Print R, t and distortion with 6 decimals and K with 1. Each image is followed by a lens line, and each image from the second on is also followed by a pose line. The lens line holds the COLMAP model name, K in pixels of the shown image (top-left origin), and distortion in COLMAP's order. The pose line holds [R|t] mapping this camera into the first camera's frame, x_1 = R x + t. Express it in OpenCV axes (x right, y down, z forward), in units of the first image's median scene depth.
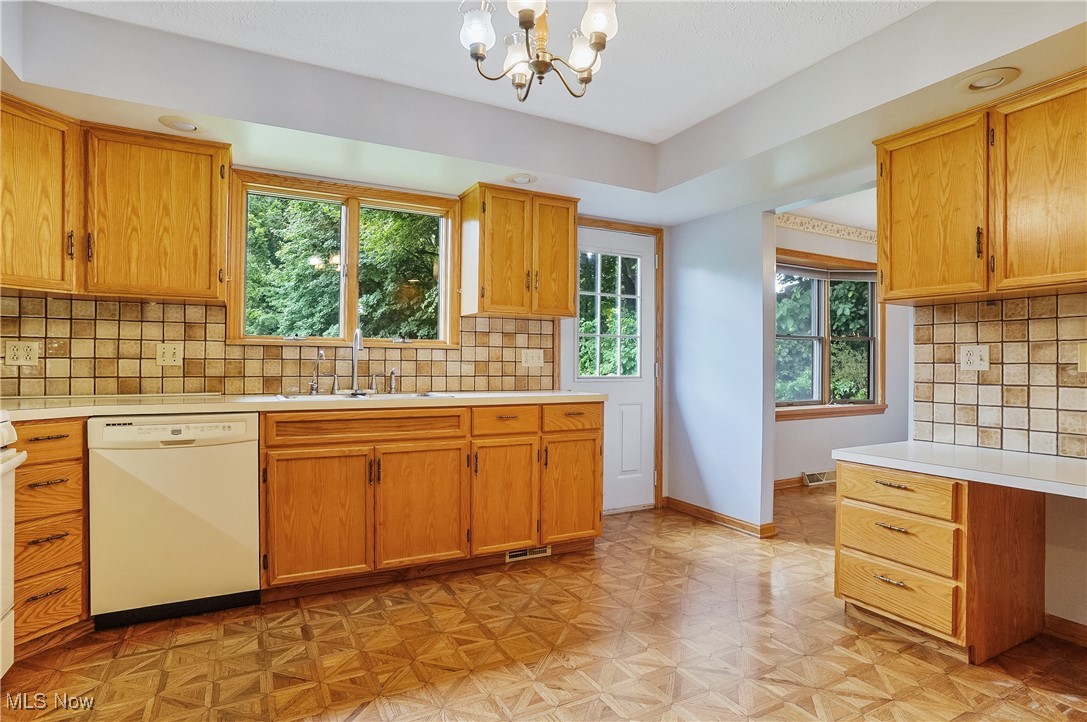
lens RADIAL K [[567.8, 0, 545.9], [0, 567.8, 364.6], [0, 0, 1]] dist [-0.086858, 0.041714]
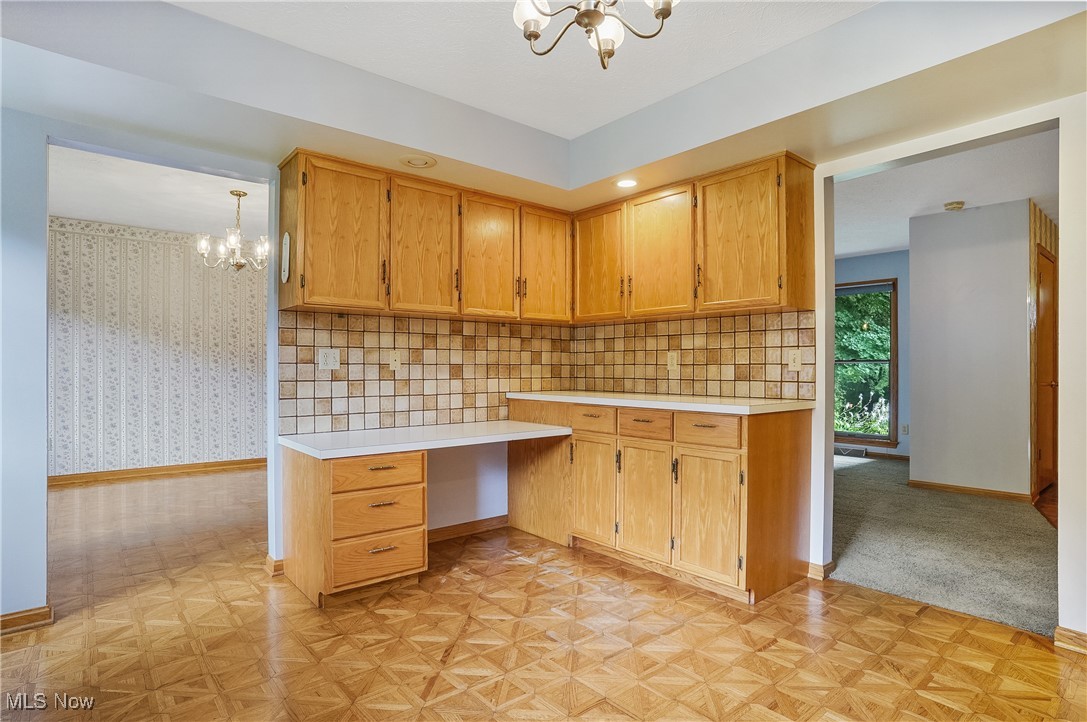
lens RADIAL K [[565.0, 0, 539.4], [0, 565.0, 365.9], [0, 0, 1]] dist [-0.084292, 0.042880]
pose [[-0.199021, -0.004941, 0.979983, -0.512719], [-0.002783, 0.999986, 0.004477, -0.003905], [-0.979991, -0.001836, -0.199032, 0.767786]]
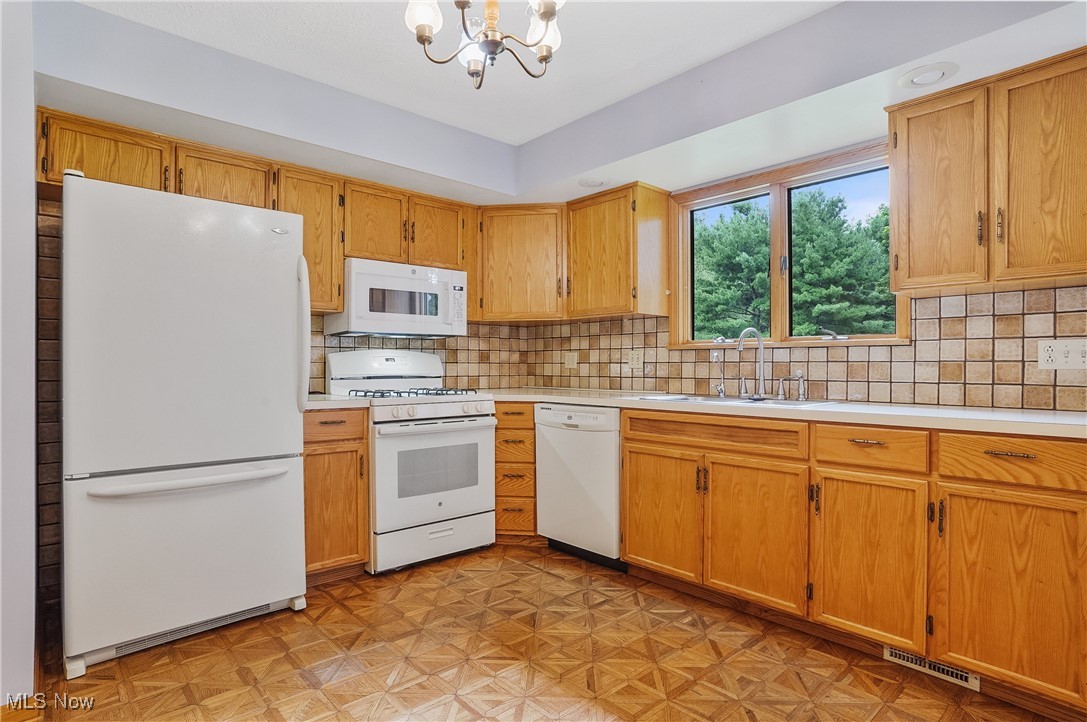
lens RADIAL K [[565.0, 0, 539.4], [0, 565.0, 365.9], [0, 0, 1]] dist [-0.084292, 0.042880]
pose [[0.233453, -0.005572, -0.972352, 0.562242], [0.000921, 0.999984, -0.005510, 0.003880], [0.972368, 0.000391, 0.233455, 0.530816]]
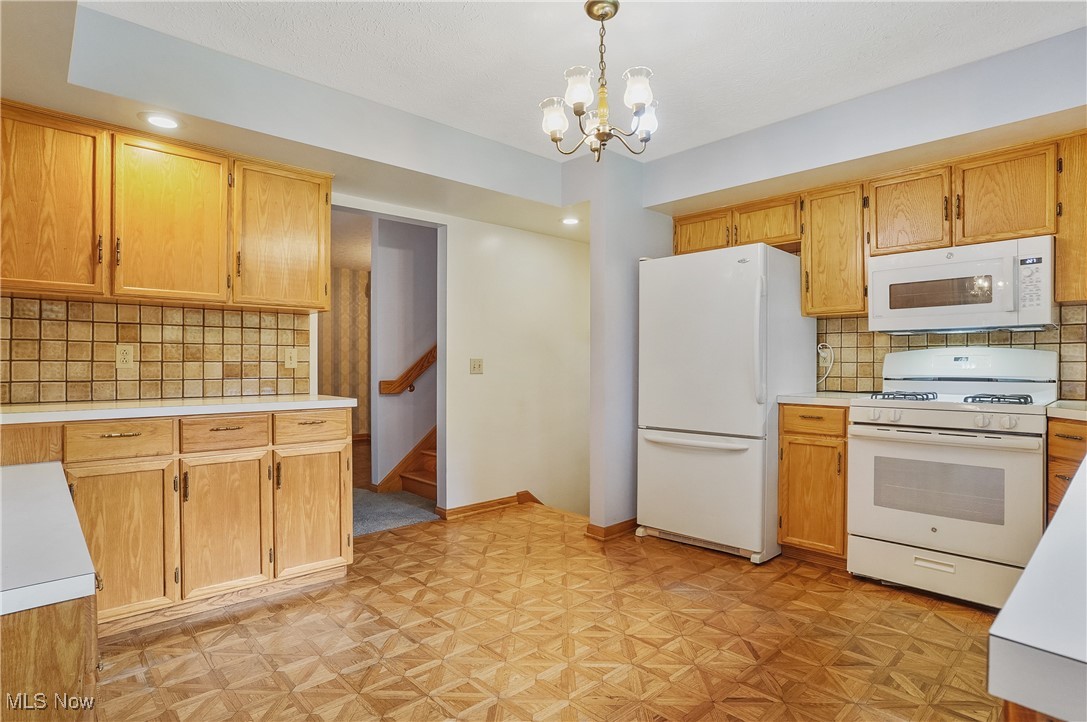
lens RADIAL K [[565.0, 0, 539.4], [0, 565.0, 365.9], [0, 0, 1]] dist [-0.084292, 0.042880]
pose [[-0.969078, -0.006257, -0.246674, 0.281474], [-0.006805, 0.999976, 0.001368, 0.000050], [0.246660, 0.003004, -0.969097, 1.375804]]
